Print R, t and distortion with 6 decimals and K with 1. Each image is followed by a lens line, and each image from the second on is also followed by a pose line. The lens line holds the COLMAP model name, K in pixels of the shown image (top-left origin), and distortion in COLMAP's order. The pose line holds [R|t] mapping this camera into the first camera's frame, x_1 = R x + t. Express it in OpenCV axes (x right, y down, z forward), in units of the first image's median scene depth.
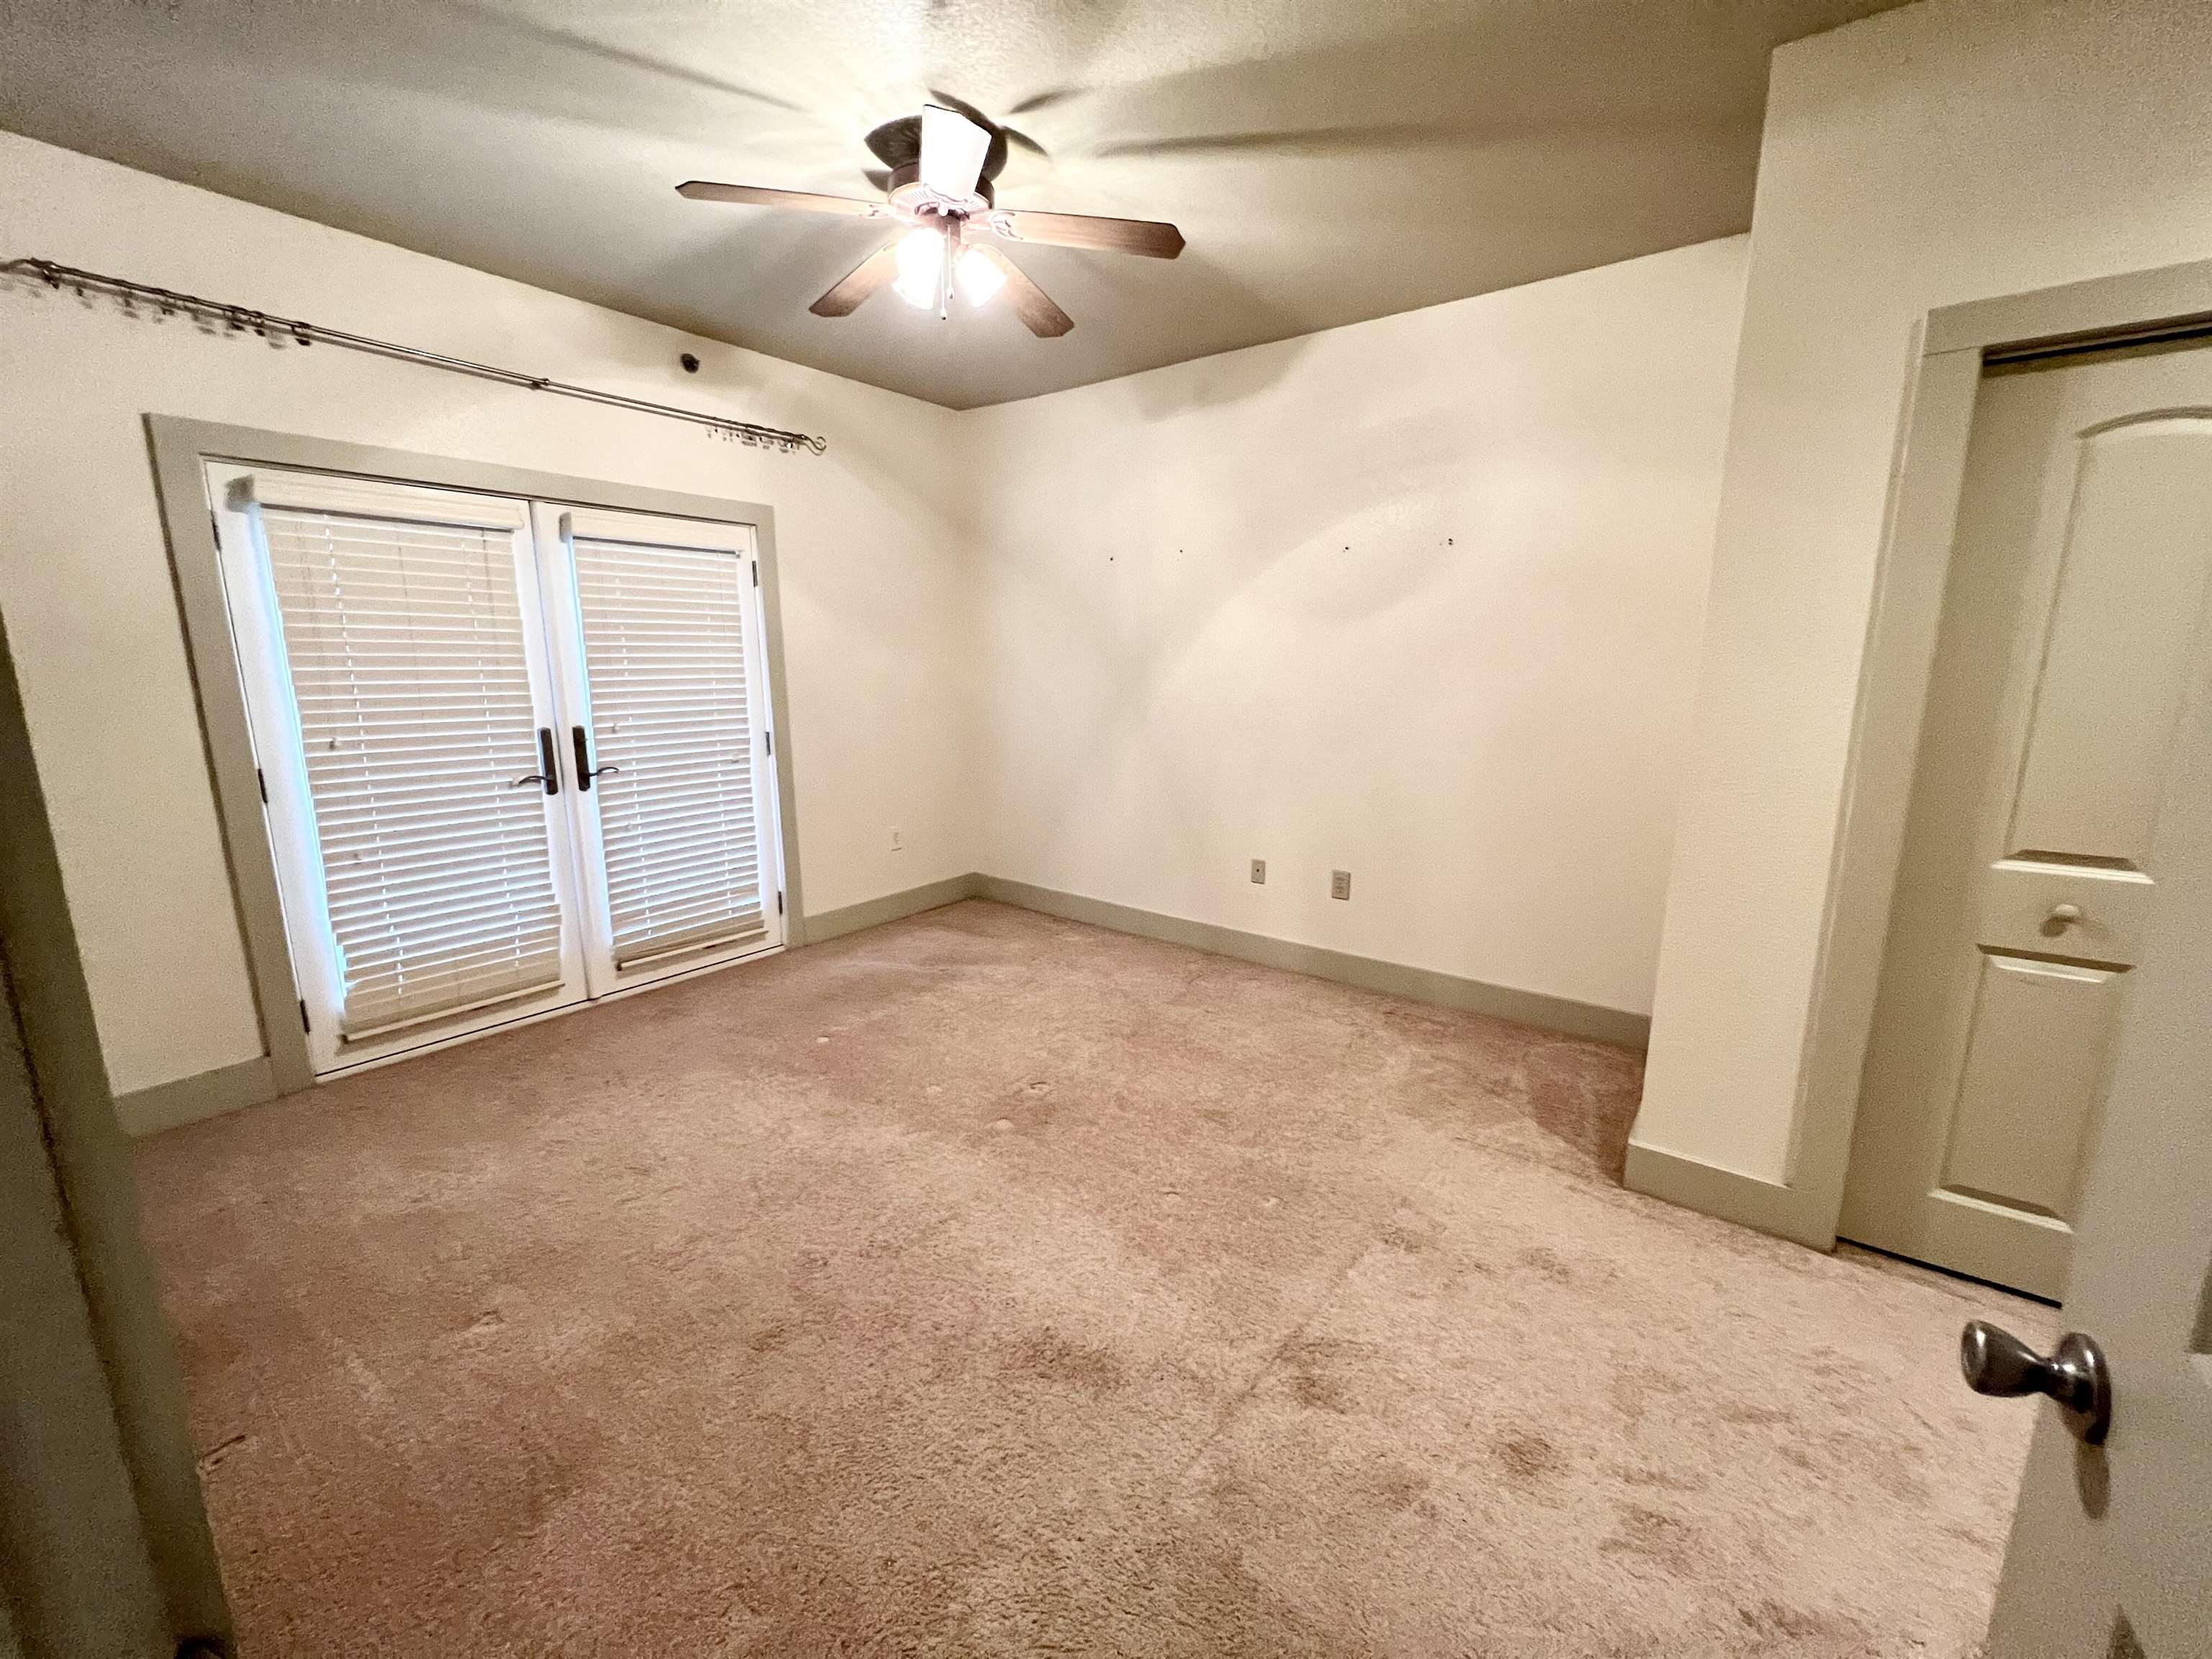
lens RADIAL K [[887.0, 0, 1116.4], [0, 887.0, 824.7], [0, 0, 1]] dist [0.000775, -0.000062]
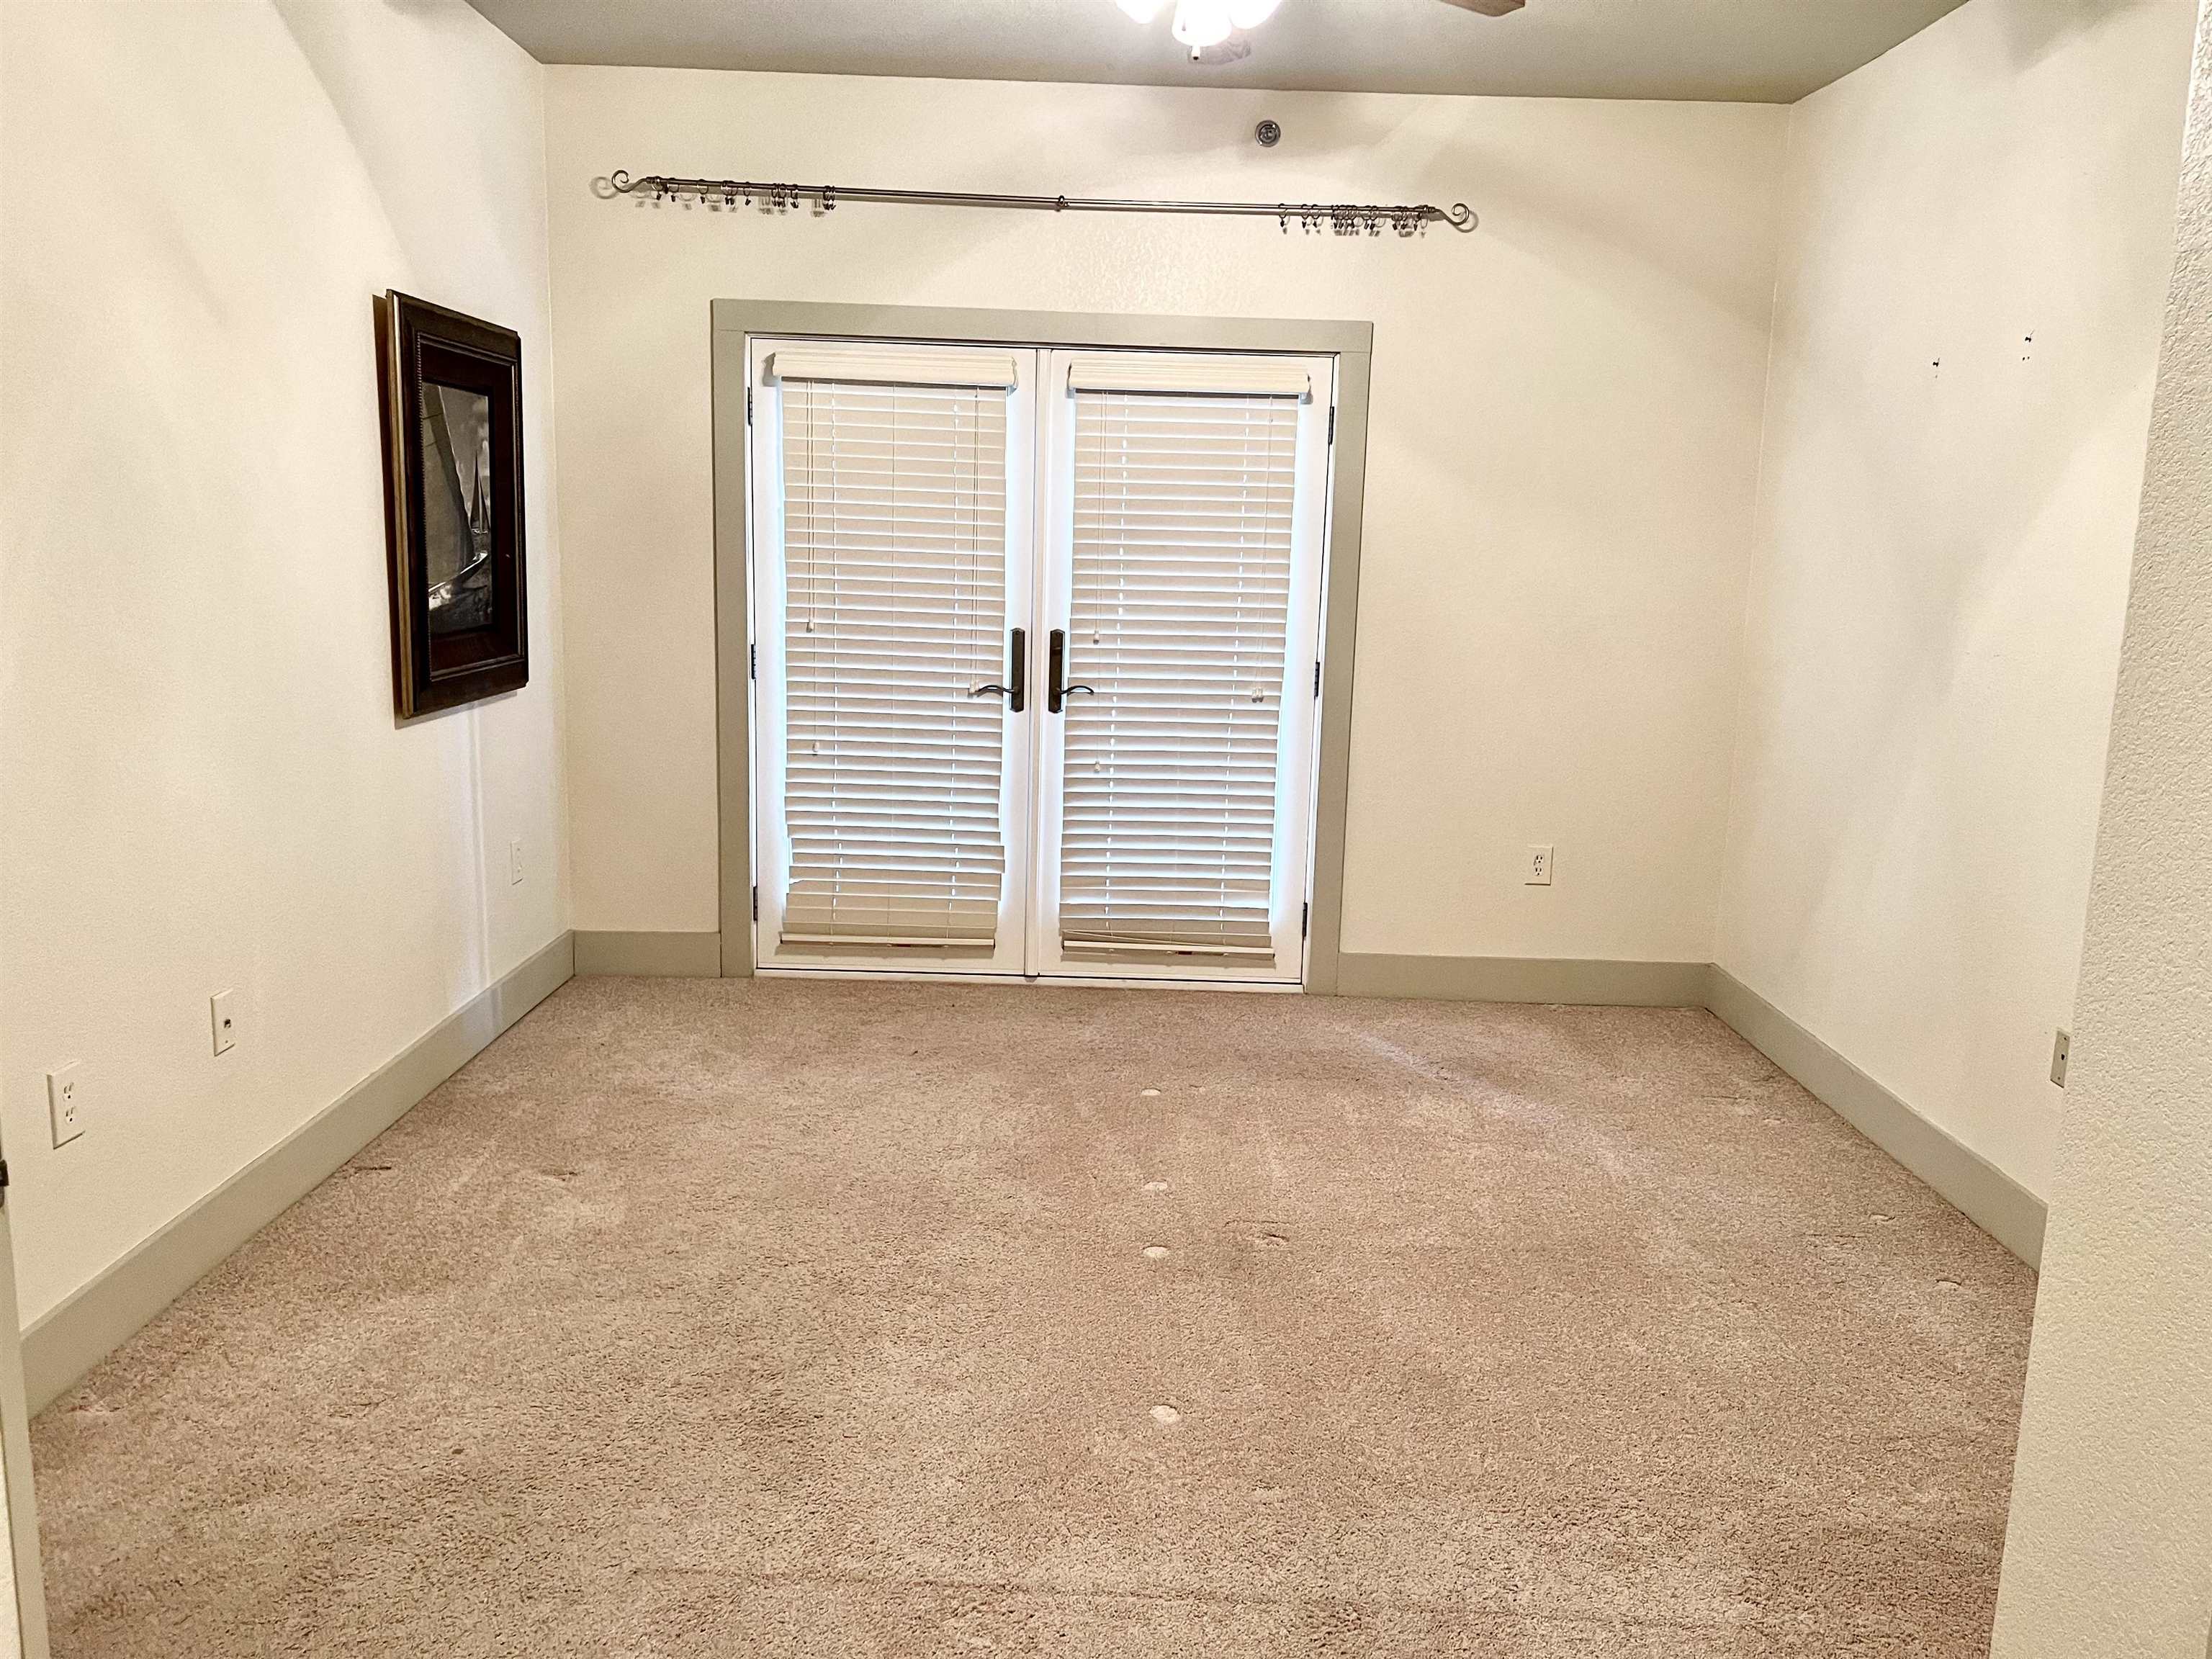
lens RADIAL K [[1652.0, 0, 1124.9], [0, 1652.0, 835.1], [0, 0, 1]] dist [0.058190, -0.058098]
pose [[0.616993, 0.158198, -0.770904, 0.597324], [-0.176510, 0.982448, 0.060340, -0.030714], [0.766918, 0.098843, 0.634087, 0.130728]]
